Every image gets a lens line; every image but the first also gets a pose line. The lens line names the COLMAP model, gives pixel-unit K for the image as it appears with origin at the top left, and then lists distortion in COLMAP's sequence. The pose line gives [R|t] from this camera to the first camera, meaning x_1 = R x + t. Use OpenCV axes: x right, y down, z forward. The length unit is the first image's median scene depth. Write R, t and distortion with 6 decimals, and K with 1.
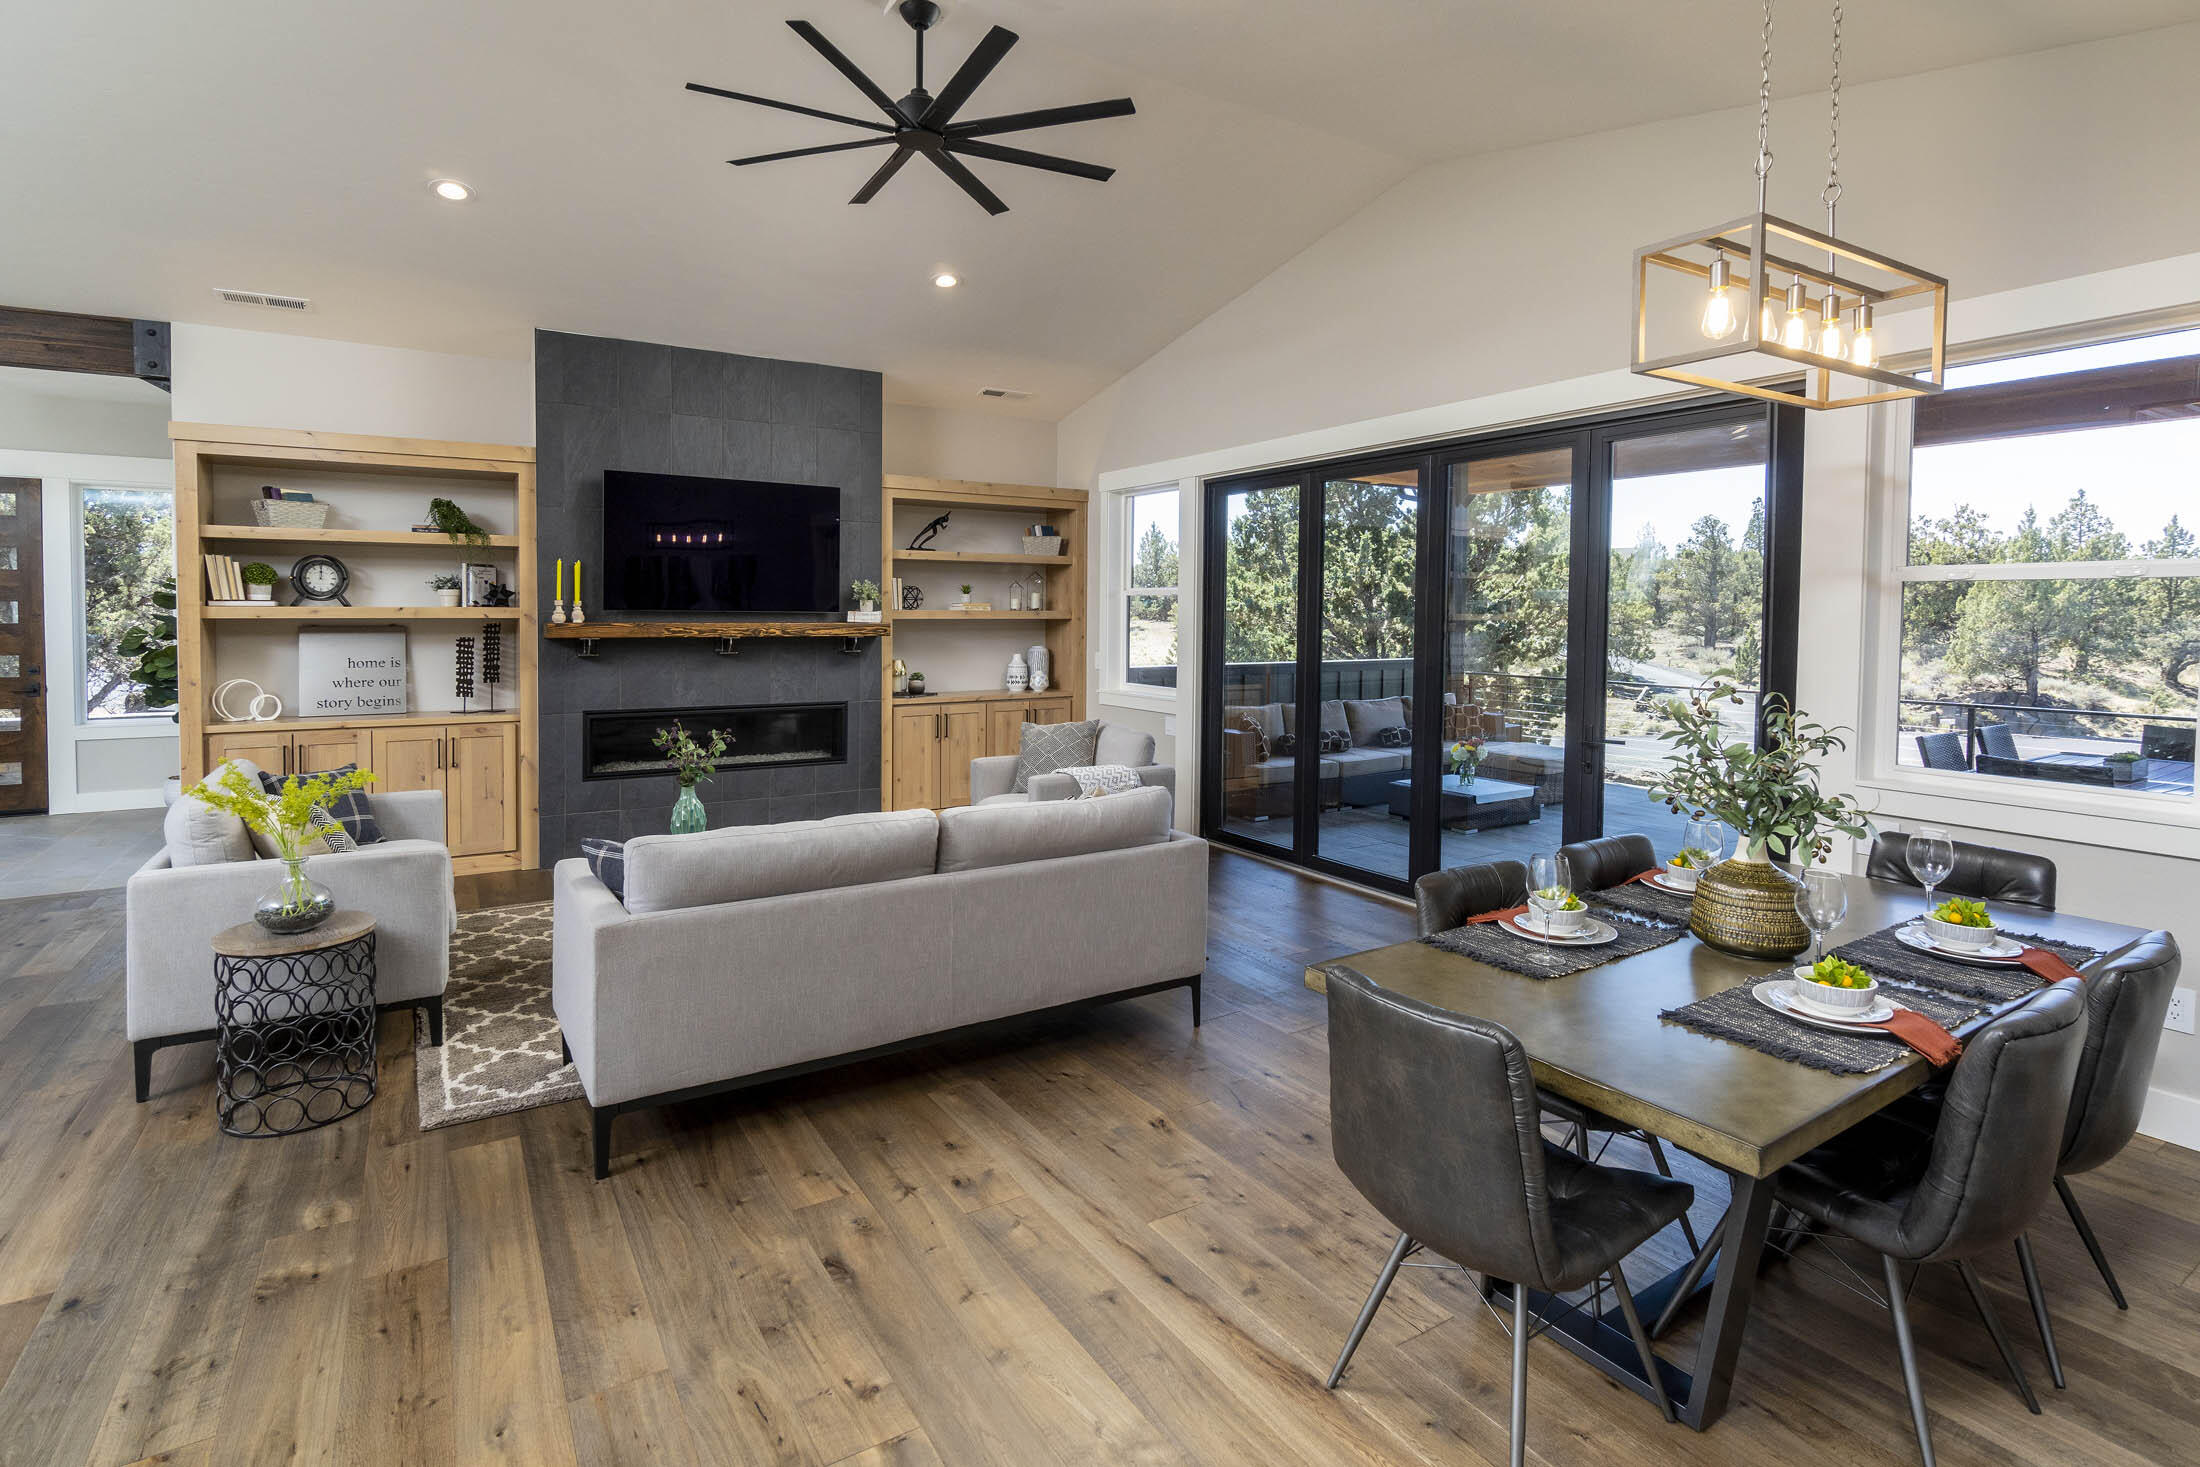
lens RADIAL K [[1069.8, 0, 1100.0], [0, 1069.8, 733.5], [0, 0, 1]] dist [-0.000445, -0.000082]
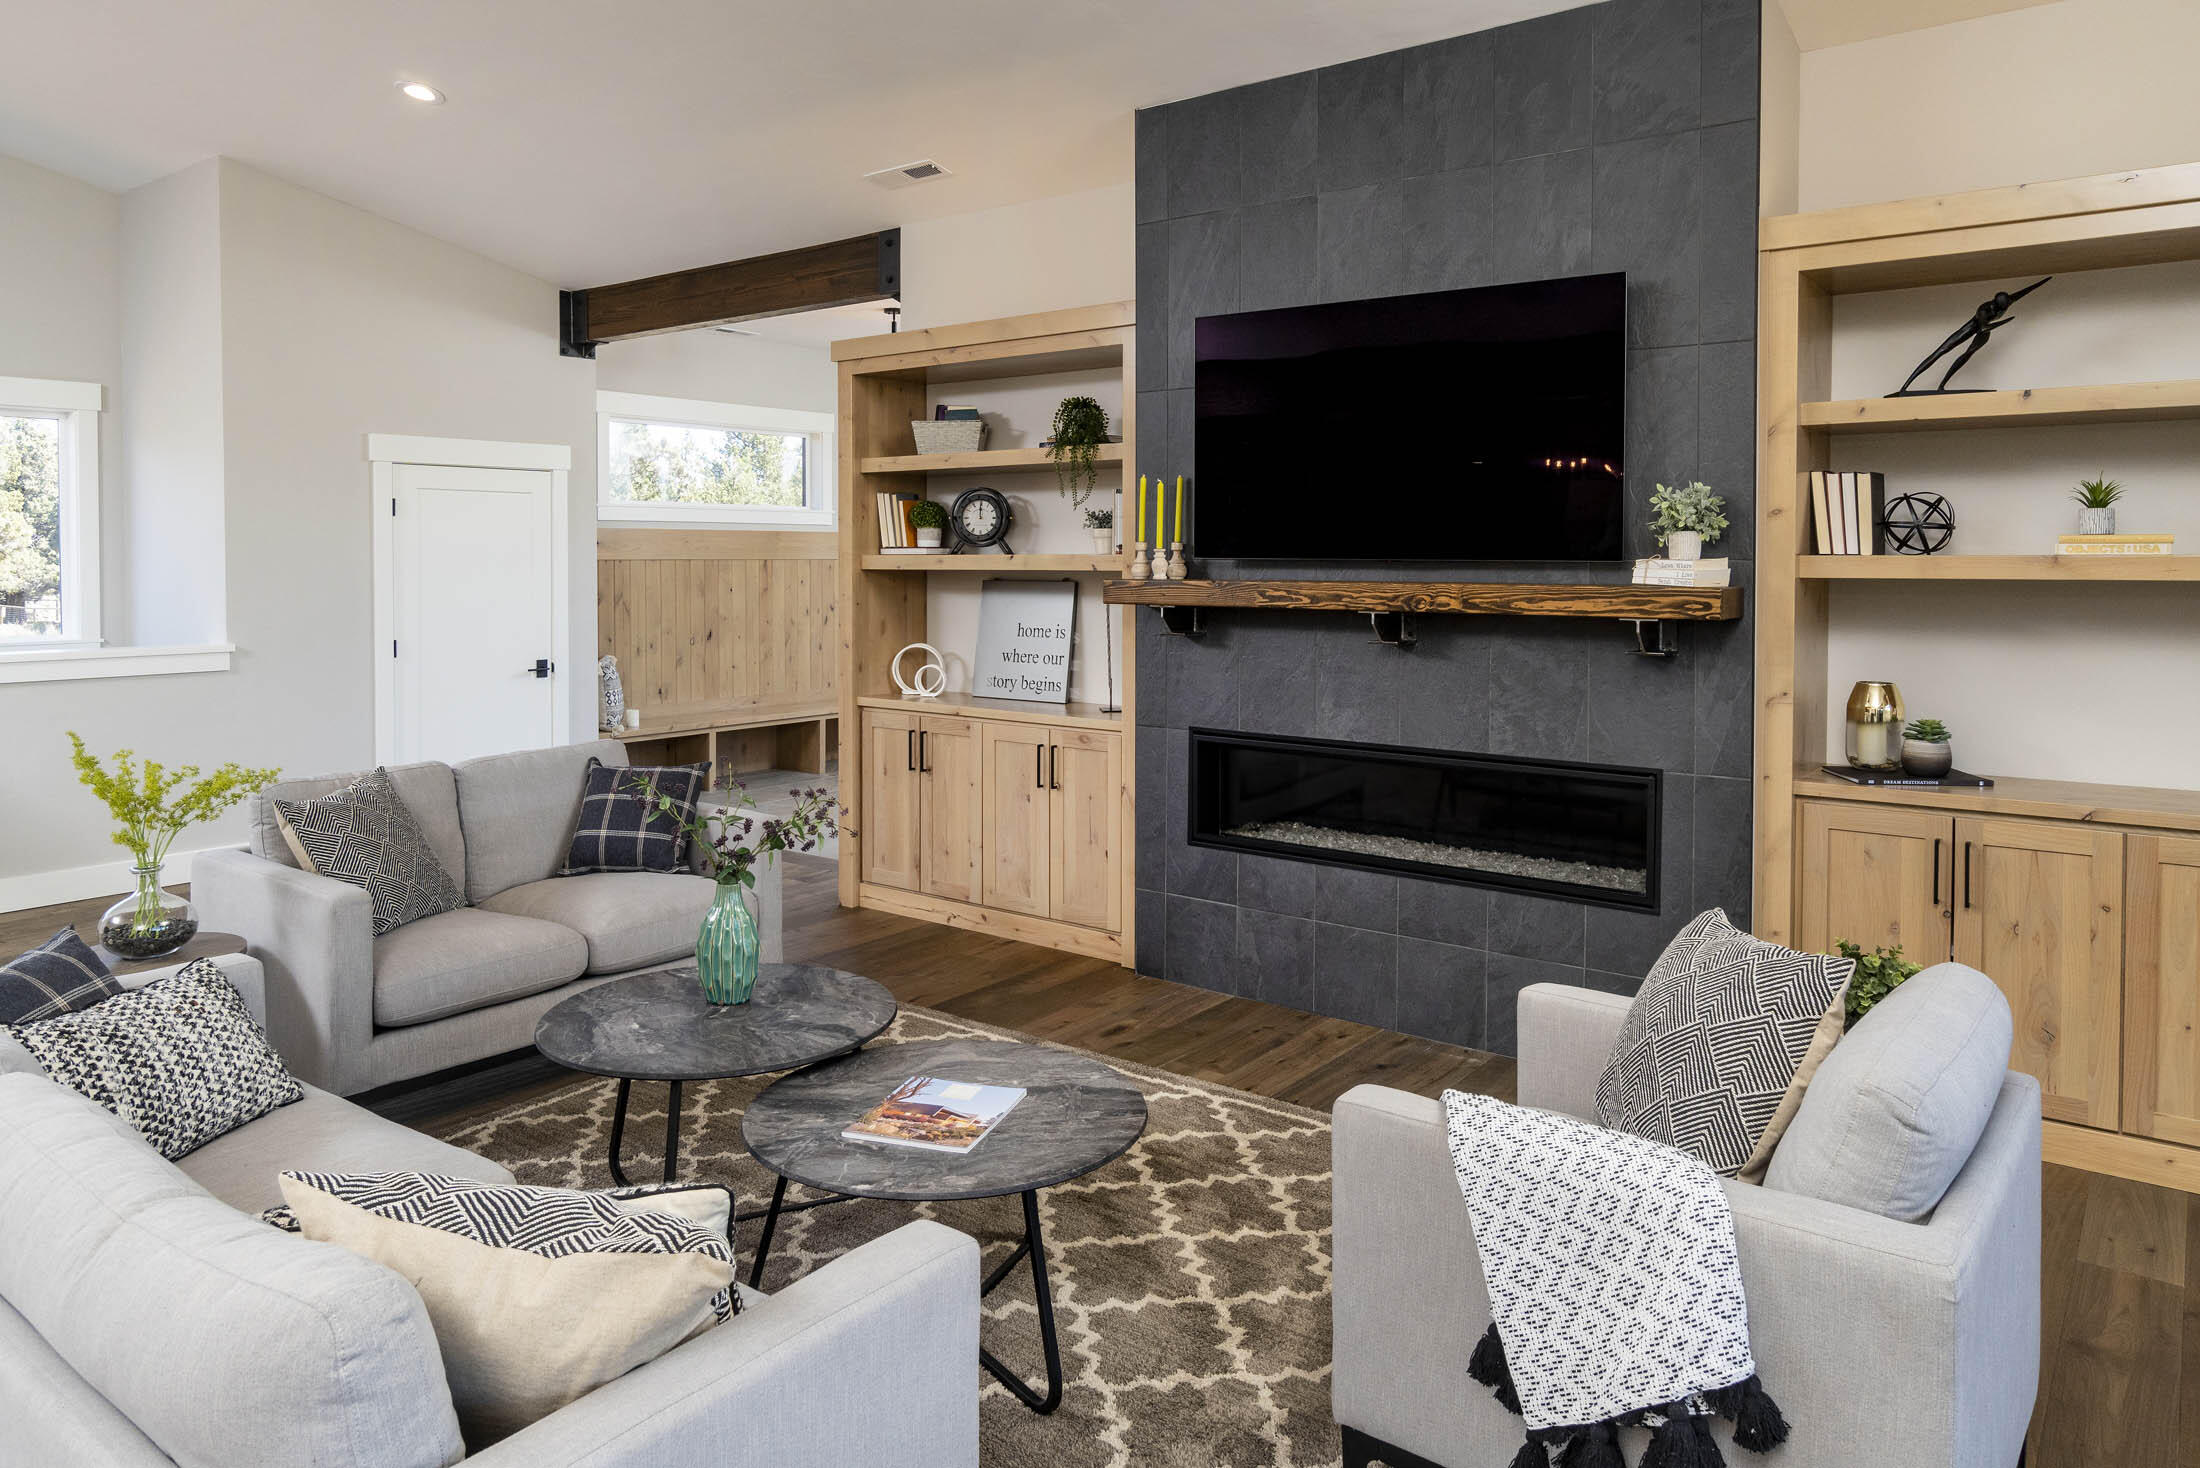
lens RADIAL K [[1459.3, 0, 1100.8], [0, 1459.3, 627.0], [0, 0, 1]] dist [0.000281, -0.000090]
pose [[0.346122, 0.039796, -0.937345, 0.258402], [-0.107643, 0.994187, 0.002461, -0.072972], [0.931994, 0.100046, 0.348393, 0.667821]]
